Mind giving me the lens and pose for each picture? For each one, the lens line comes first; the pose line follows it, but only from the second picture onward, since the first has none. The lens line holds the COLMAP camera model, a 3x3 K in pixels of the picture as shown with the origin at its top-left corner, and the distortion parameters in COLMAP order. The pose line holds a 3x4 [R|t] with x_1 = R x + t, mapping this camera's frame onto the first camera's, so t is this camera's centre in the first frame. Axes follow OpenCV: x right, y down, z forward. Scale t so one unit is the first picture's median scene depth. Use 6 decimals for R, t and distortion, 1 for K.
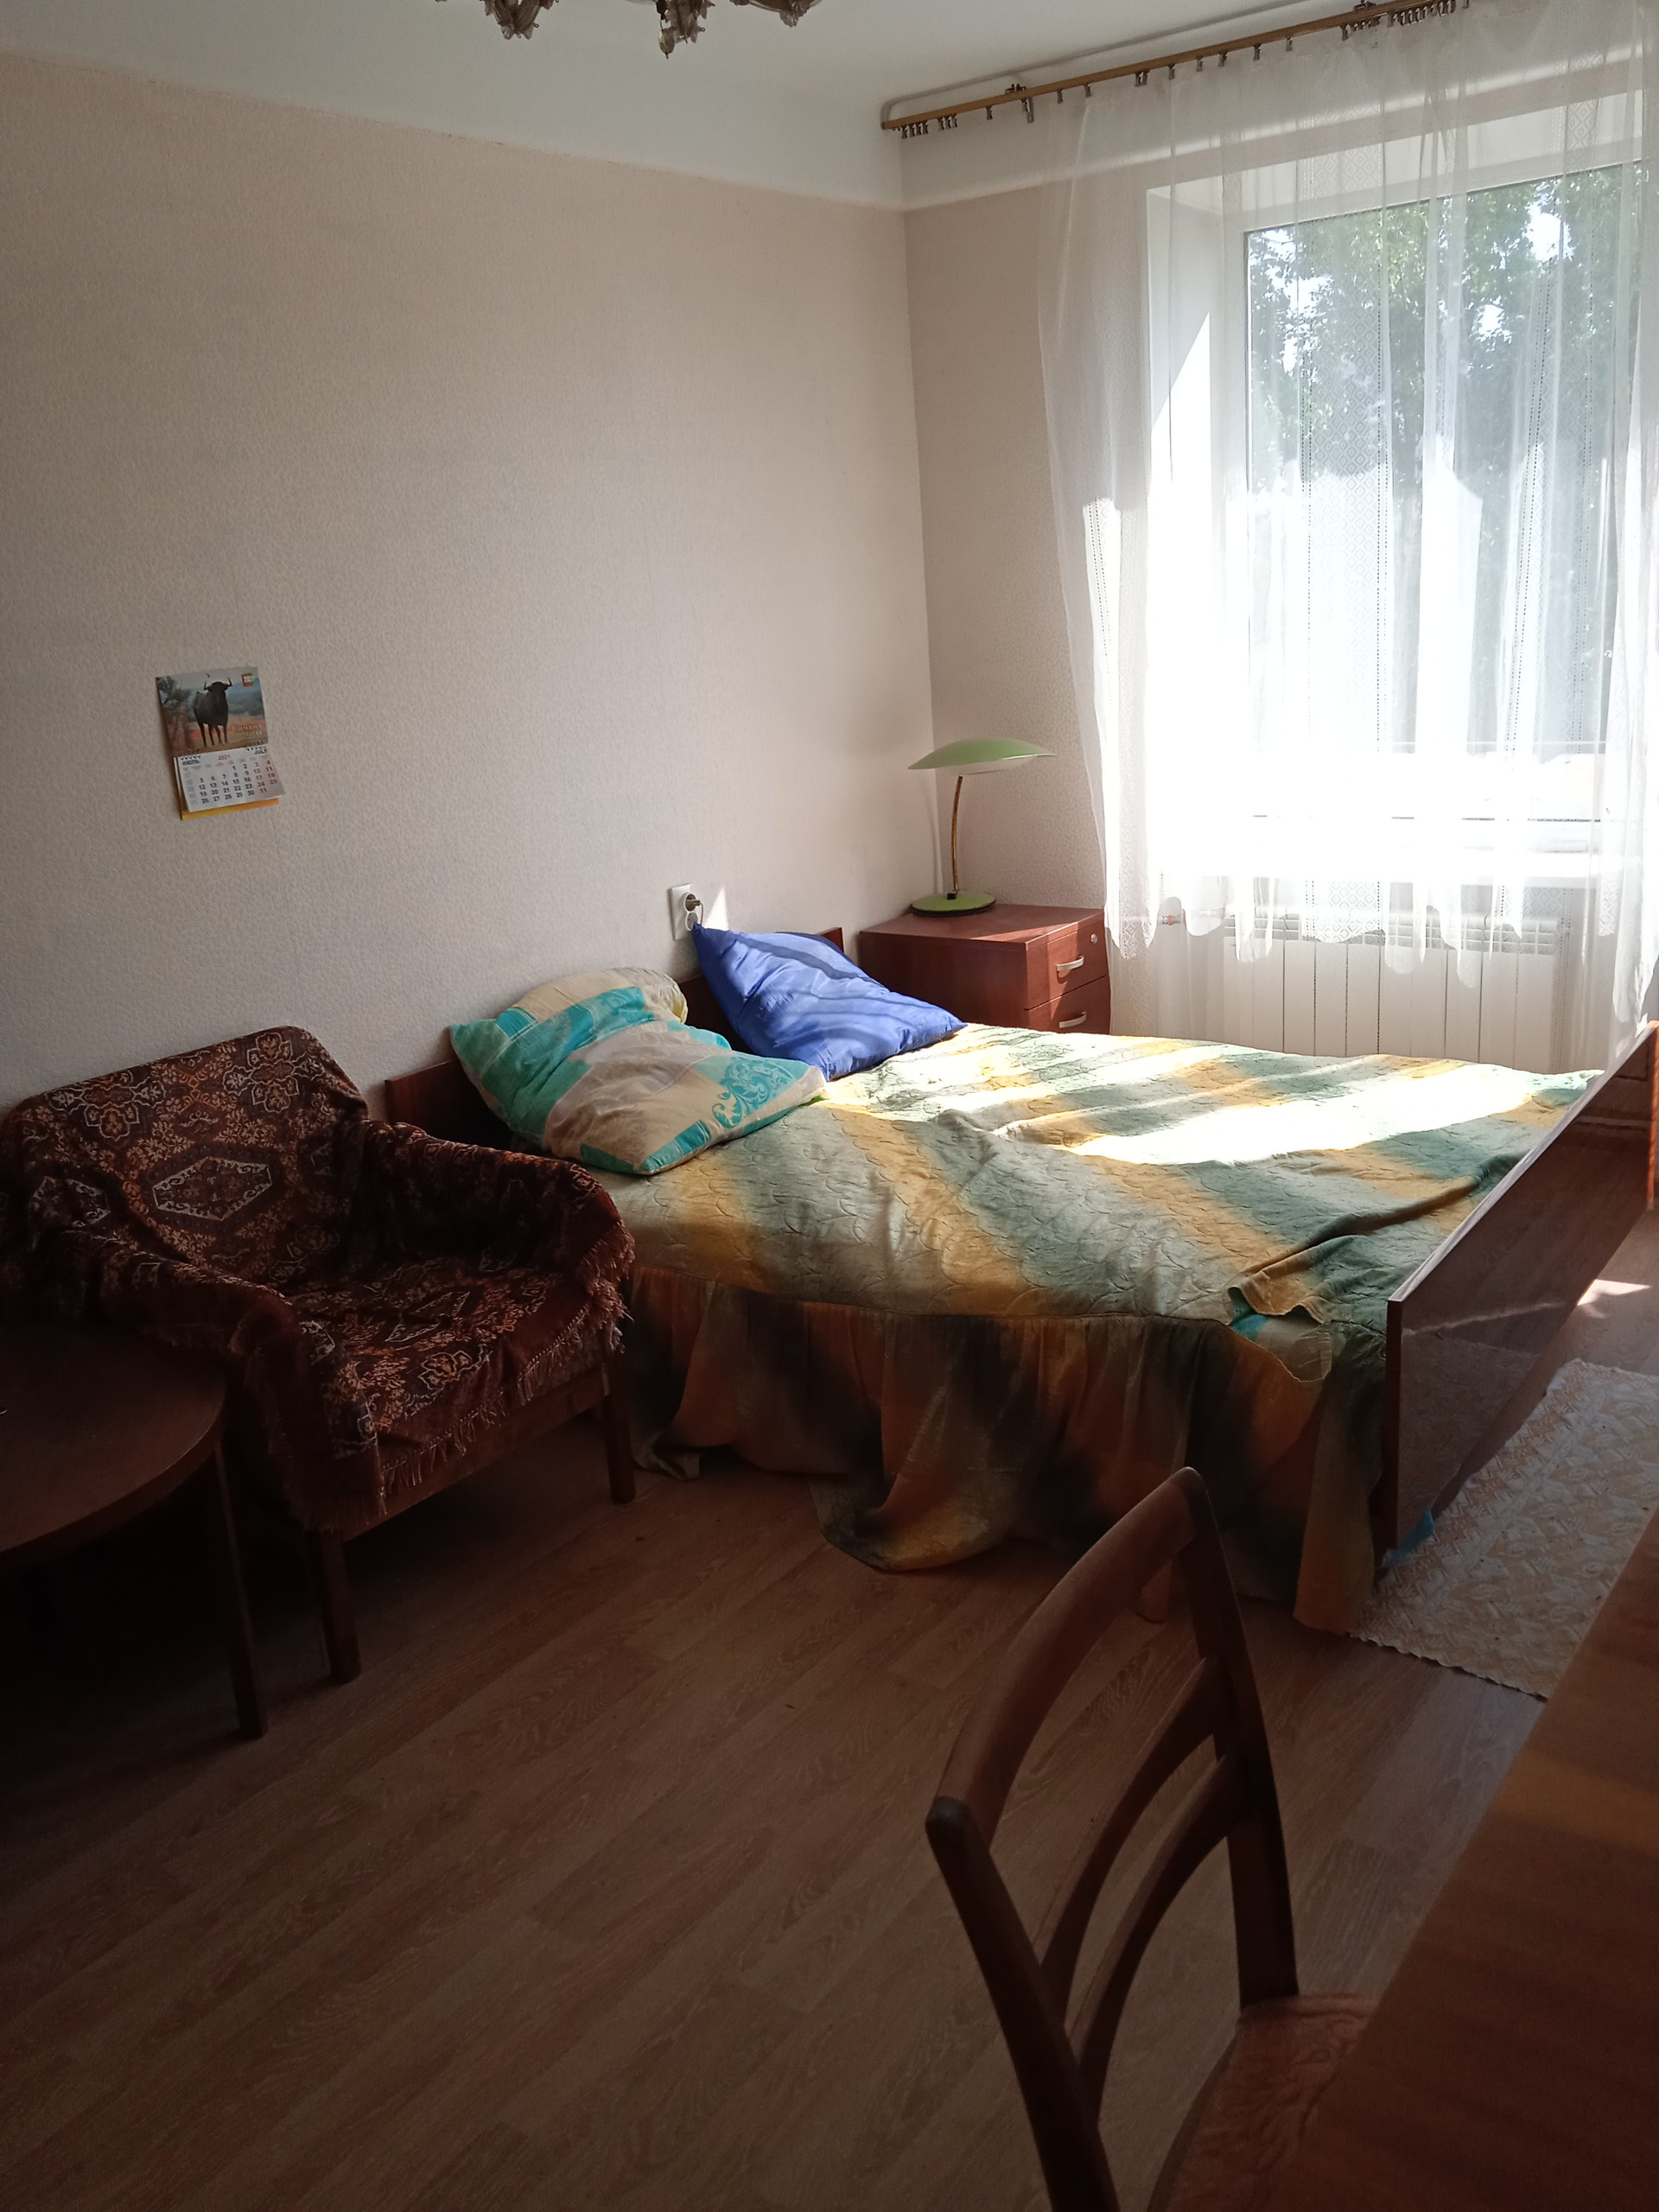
lens RADIAL K [[1814.6, 0, 825.5], [0, 1814.6, 1094.4], [0, 0, 1]] dist [0.004764, -0.004541]
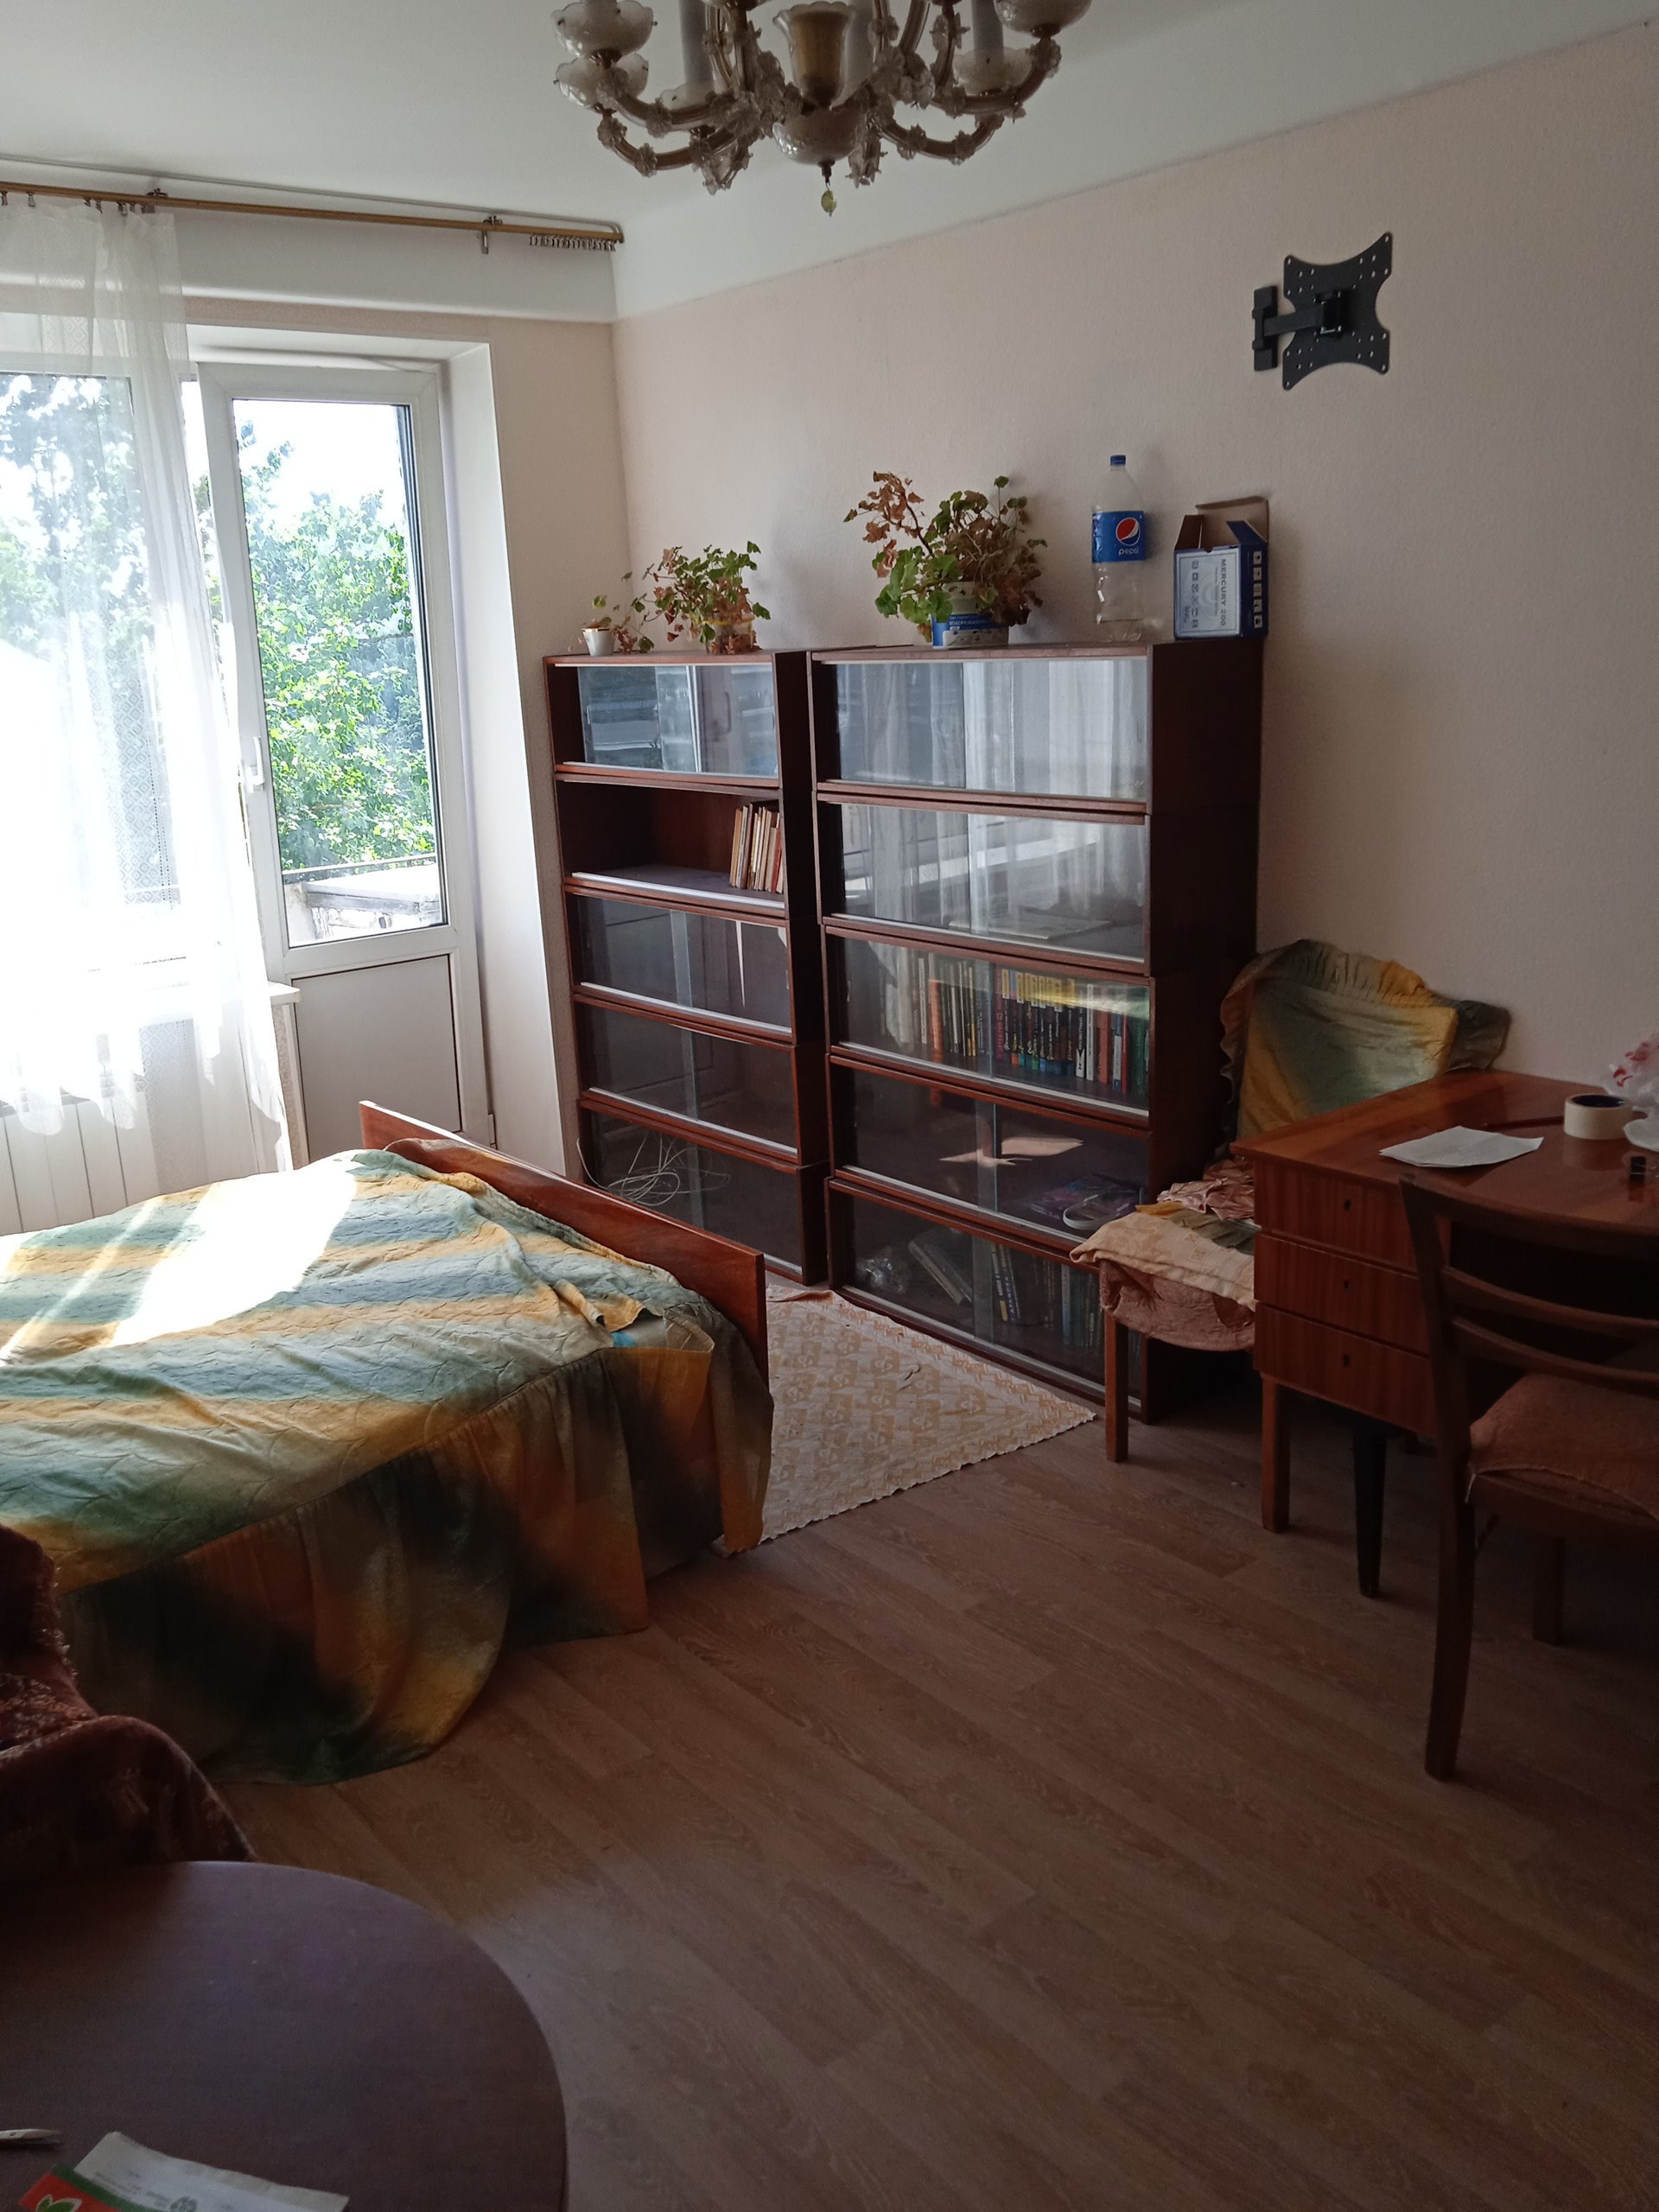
lens RADIAL K [[1814.6, 0, 828.8], [0, 1814.6, 1118.8], [0, 0, 1]] dist [0.004764, -0.004541]
pose [[0.267661, -0.186871, 0.945218, -0.644904], [0.291034, 0.950870, 0.105575, -0.073139], [-0.918508, 0.246832, 0.308897, 0.402151]]
